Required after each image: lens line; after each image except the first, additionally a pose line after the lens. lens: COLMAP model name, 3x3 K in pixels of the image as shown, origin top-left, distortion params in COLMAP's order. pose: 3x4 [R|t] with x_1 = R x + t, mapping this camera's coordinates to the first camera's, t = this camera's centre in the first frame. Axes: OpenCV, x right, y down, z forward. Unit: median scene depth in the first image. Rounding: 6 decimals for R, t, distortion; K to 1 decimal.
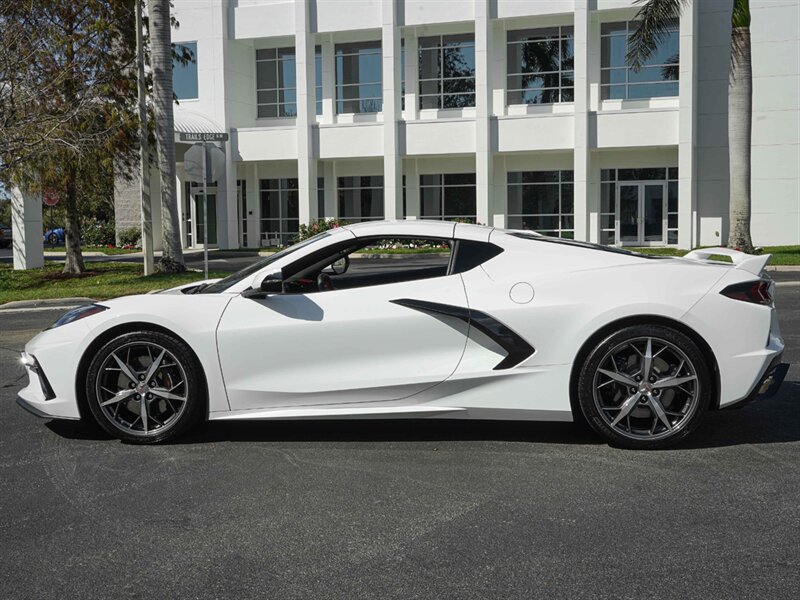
lens RADIAL K [[1070.6, 0, 400.1], [0, 1070.6, 302.0], [0, 0, 1]] dist [0.010622, -0.028289]
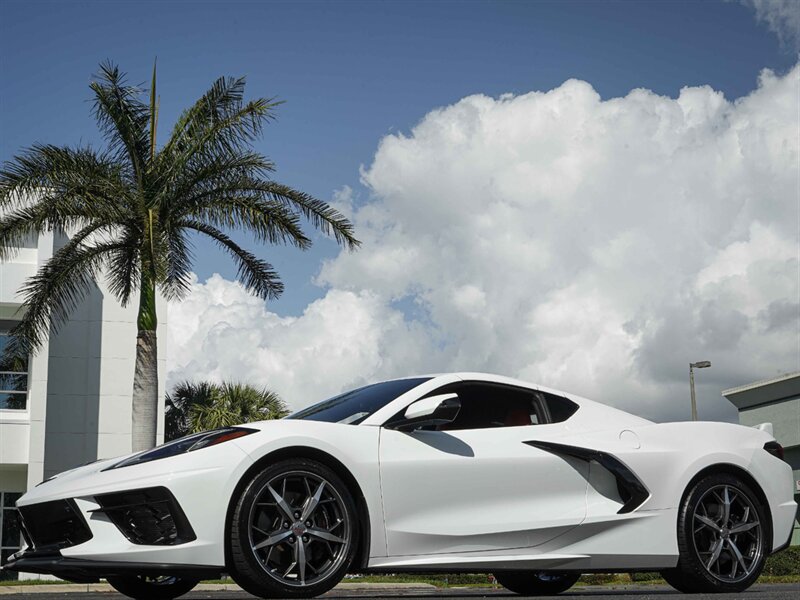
lens RADIAL K [[1291.9, 0, 372.2], [0, 1291.9, 300.7], [0, 0, 1]] dist [-0.000067, 0.064461]
pose [[0.801147, 0.133285, 0.583438, -0.799741], [0.048025, 0.957423, -0.284666, 0.198778], [-0.596538, 0.256079, 0.760635, 0.160904]]
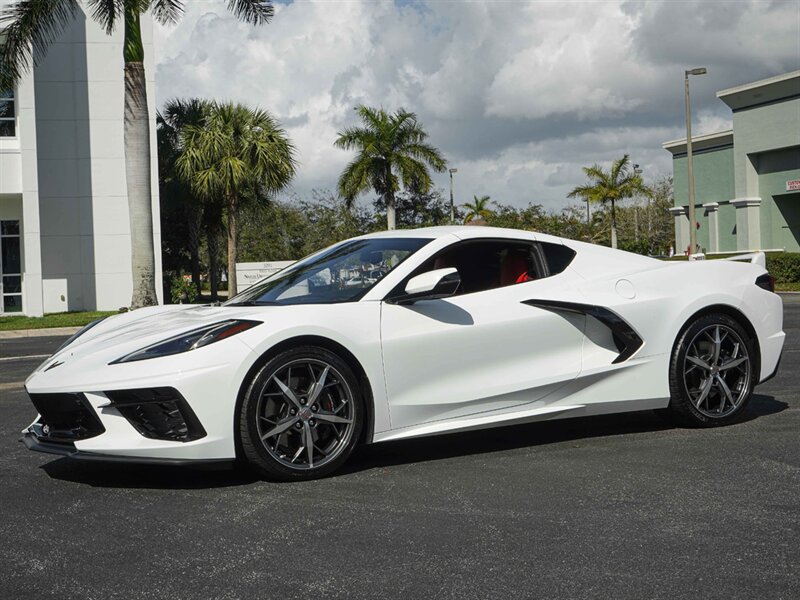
lens RADIAL K [[1300.3, 0, 402.3], [0, 1300.3, 300.2], [0, 0, 1]] dist [0.004142, -0.064123]
pose [[0.786249, -0.028912, 0.617233, -0.816934], [0.075459, 0.995921, -0.049473, 0.047319], [-0.613285, 0.085474, 0.785223, 0.127793]]
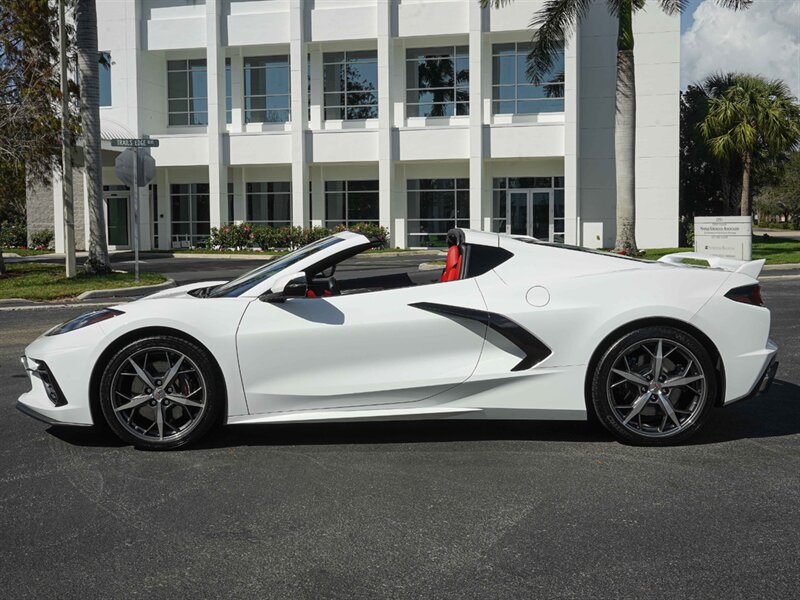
lens RADIAL K [[997.9, 0, 400.1], [0, 997.9, 276.8], [0, 0, 1]] dist [0.006685, -0.027664]
pose [[0.993748, -0.000954, 0.111646, -0.121351], [0.003533, 0.999731, -0.022910, -0.005587], [-0.111594, 0.023161, 0.993484, 0.055415]]
